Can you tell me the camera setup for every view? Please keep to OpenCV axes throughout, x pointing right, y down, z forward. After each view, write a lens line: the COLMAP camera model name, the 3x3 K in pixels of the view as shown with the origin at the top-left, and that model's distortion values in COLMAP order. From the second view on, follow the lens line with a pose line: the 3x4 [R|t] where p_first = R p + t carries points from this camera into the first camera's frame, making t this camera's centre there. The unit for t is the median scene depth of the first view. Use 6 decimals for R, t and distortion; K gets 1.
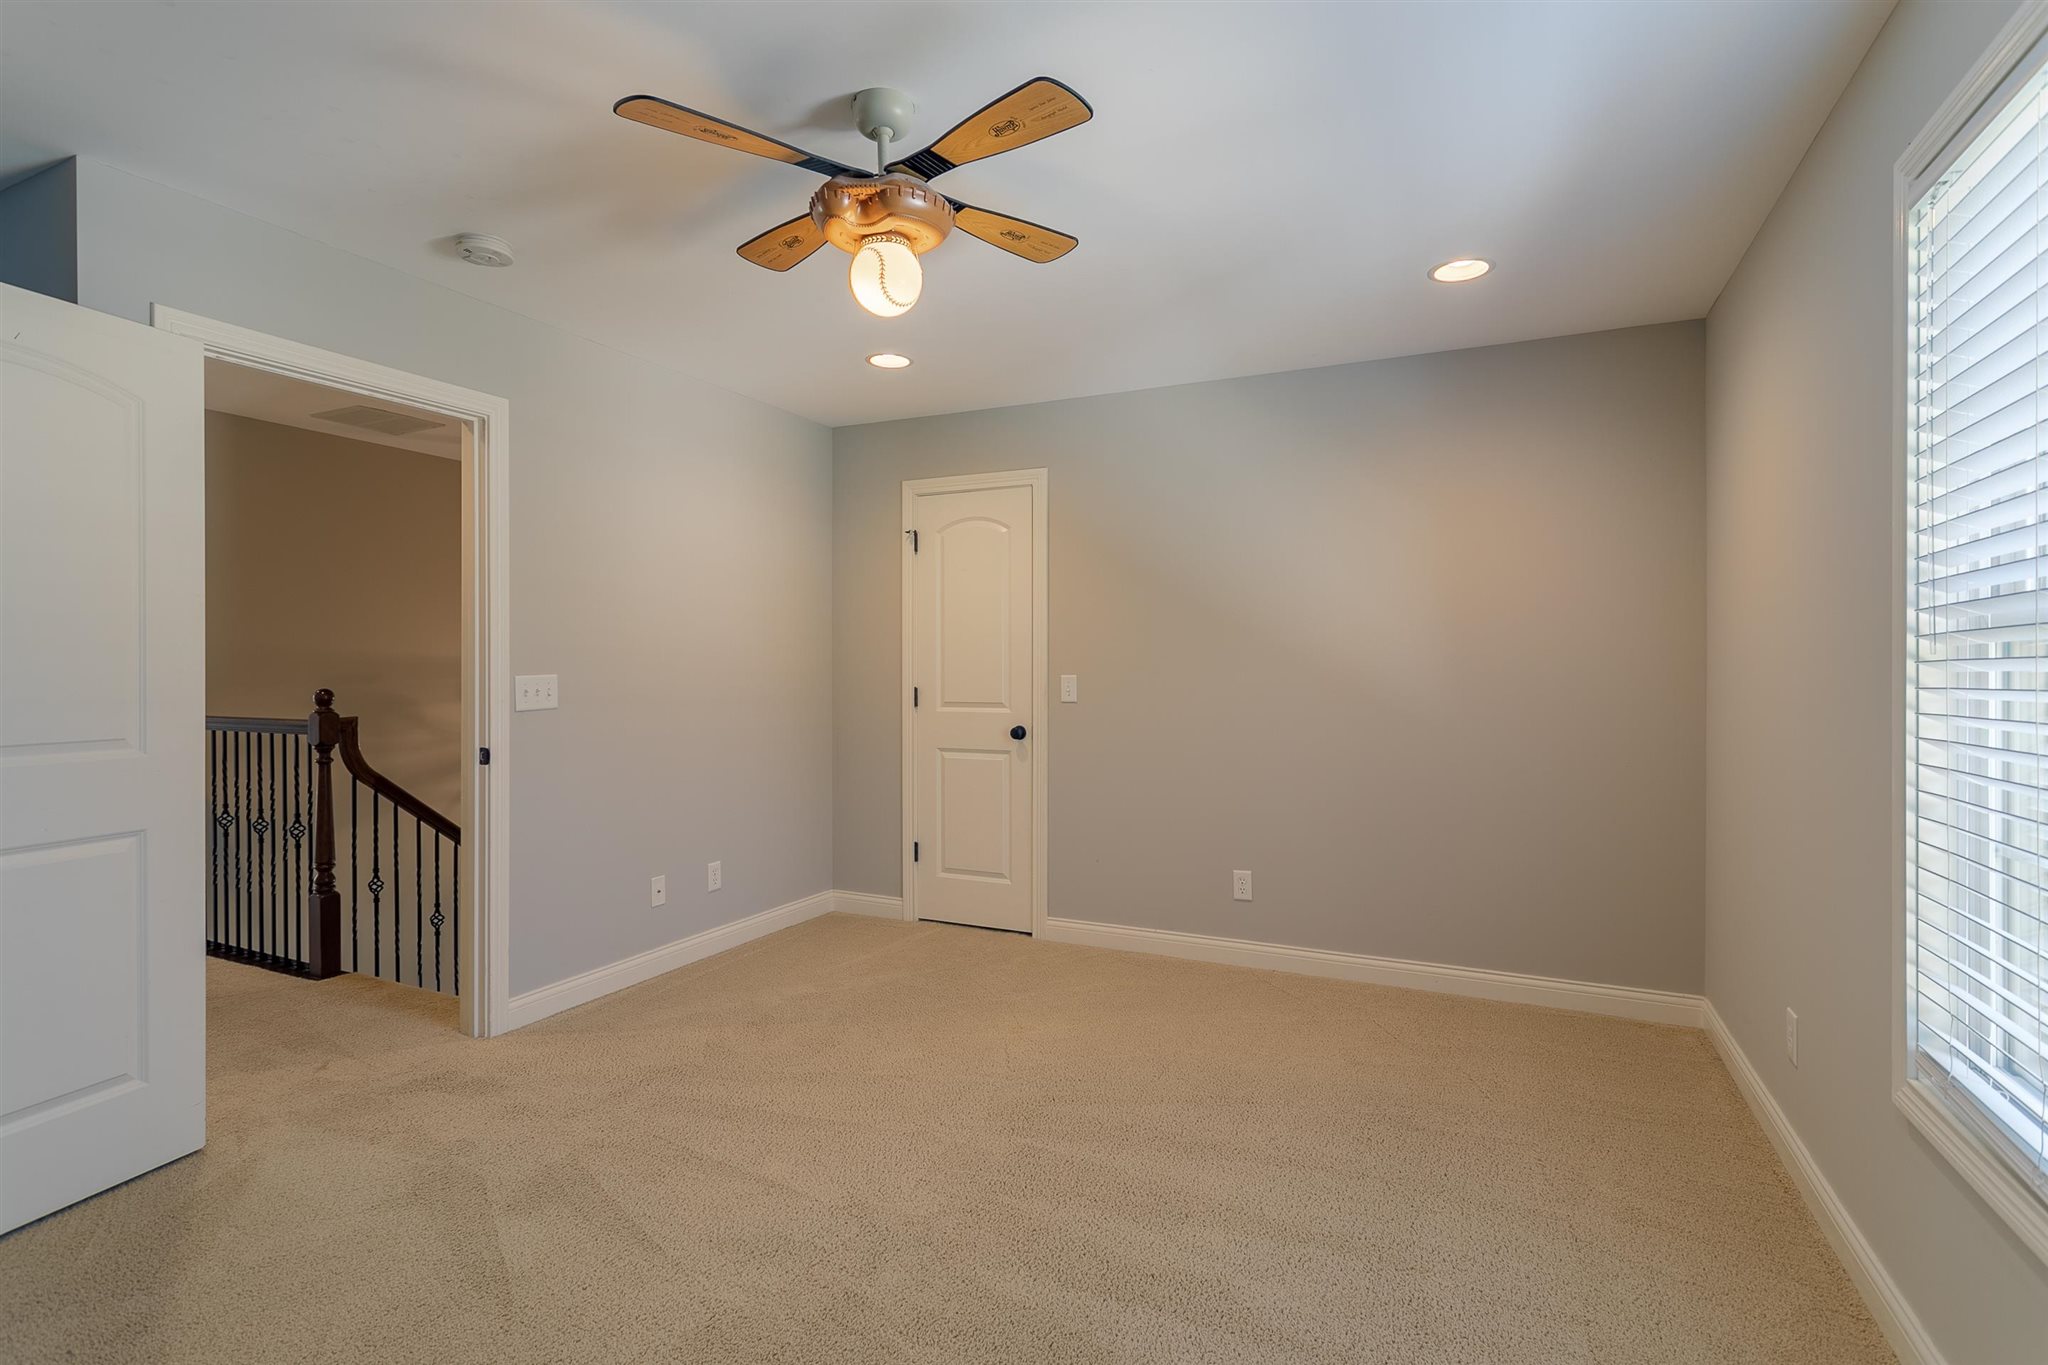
lens RADIAL K [[977.1, 0, 1031.0], [0, 977.1, 677.9], [0, 0, 1]] dist [0.001836, 0.001885]
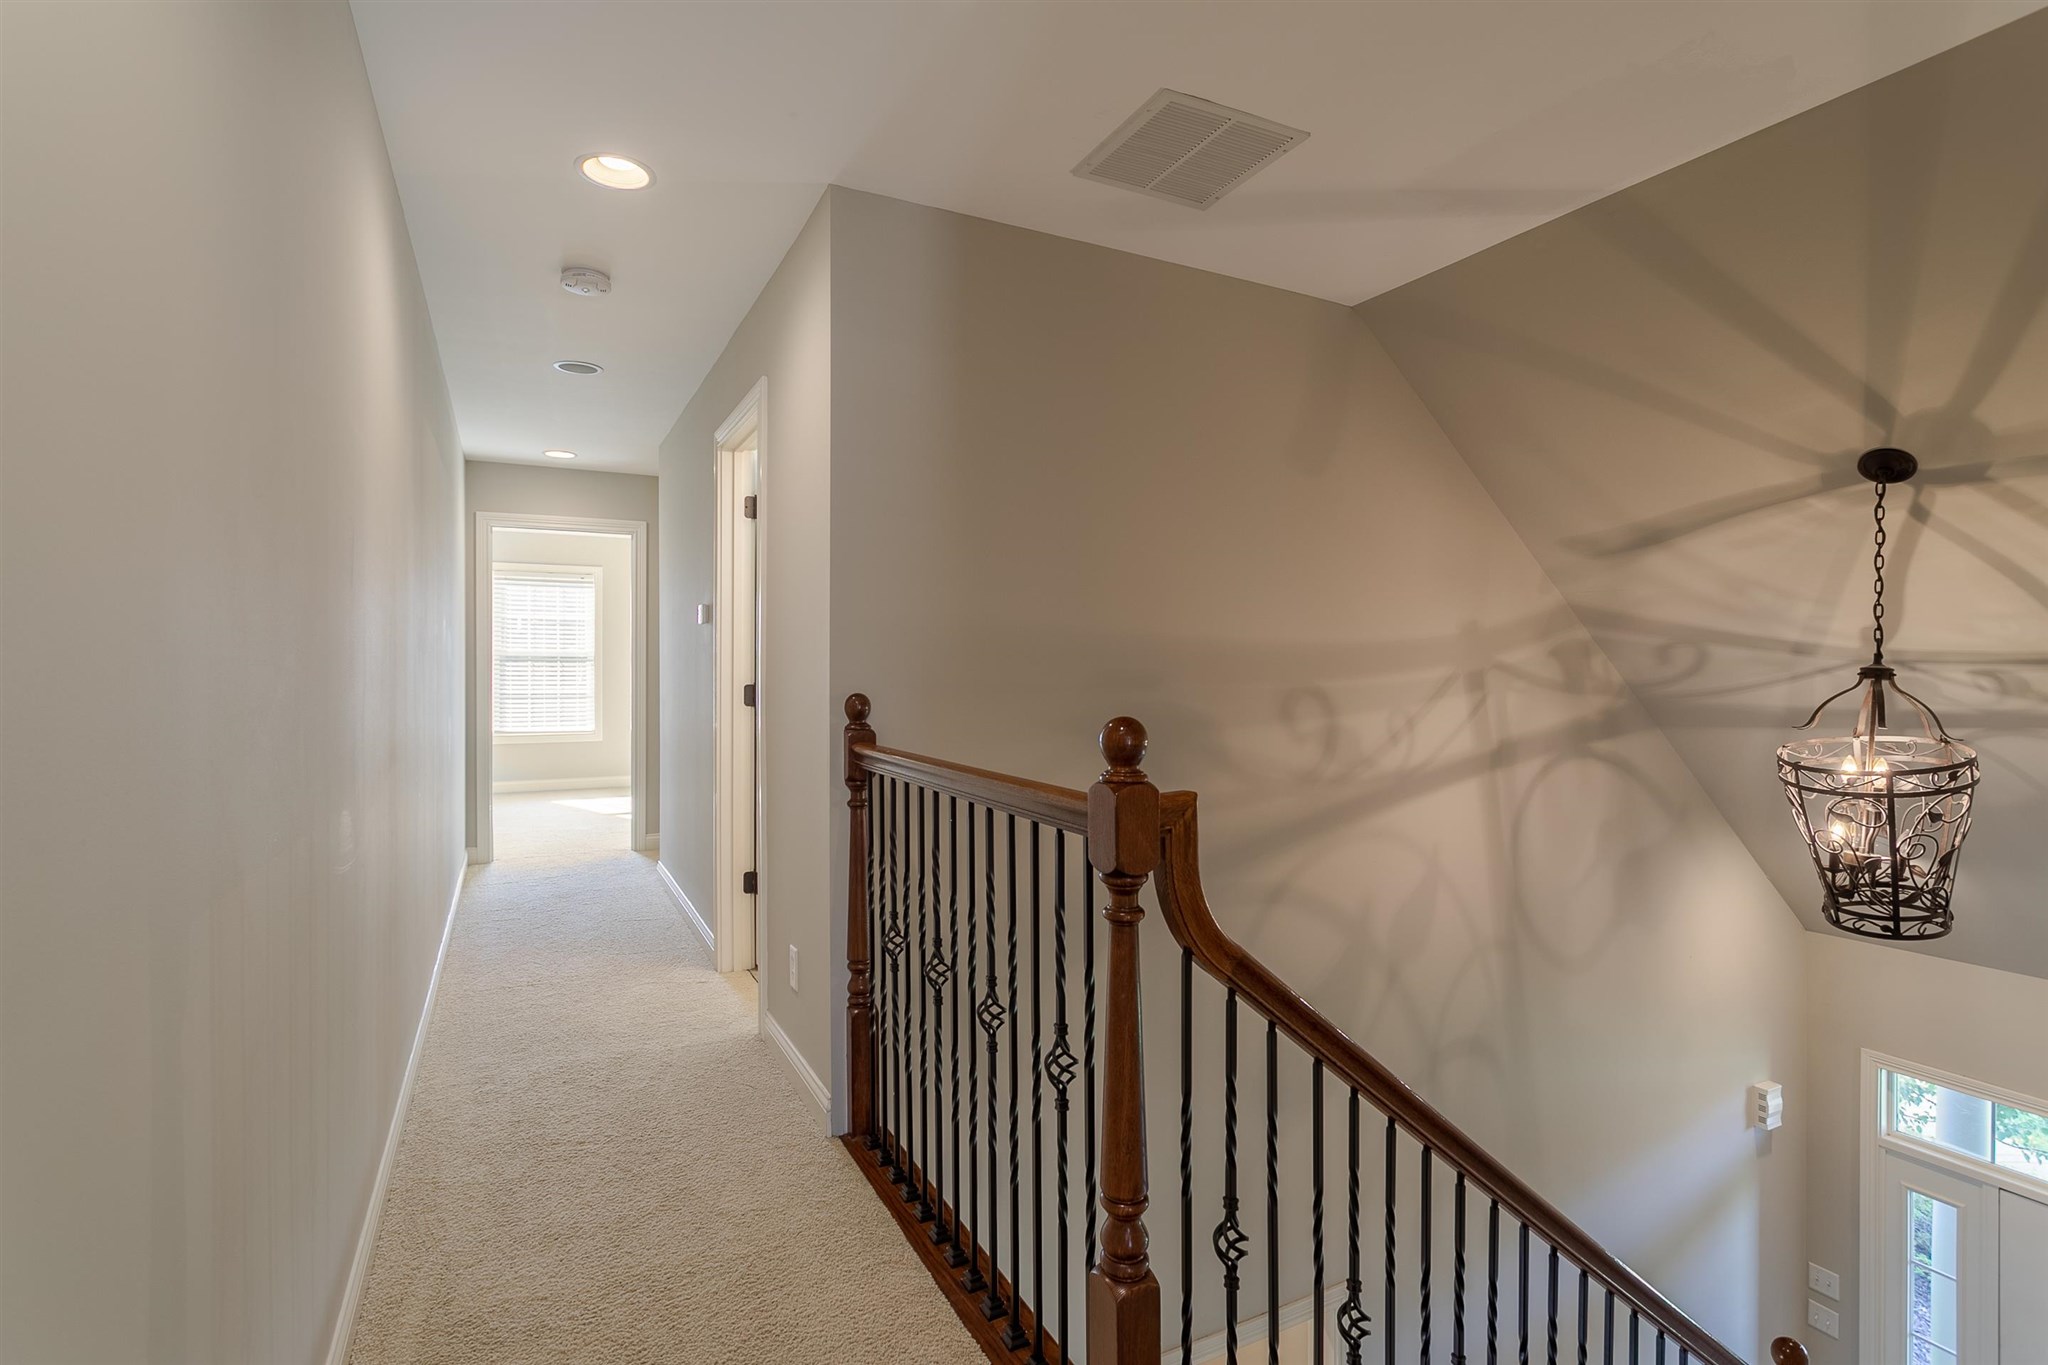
lens RADIAL K [[977.1, 0, 1031.9], [0, 977.1, 681.6], [0, 0, 1]] dist [0.001836, 0.001885]
pose [[0.797732, 0.018461, -0.602730, -0.526931], [-0.000313, 0.999544, 0.030201, -0.012458], [0.603013, -0.023903, 0.797373, 0.685520]]
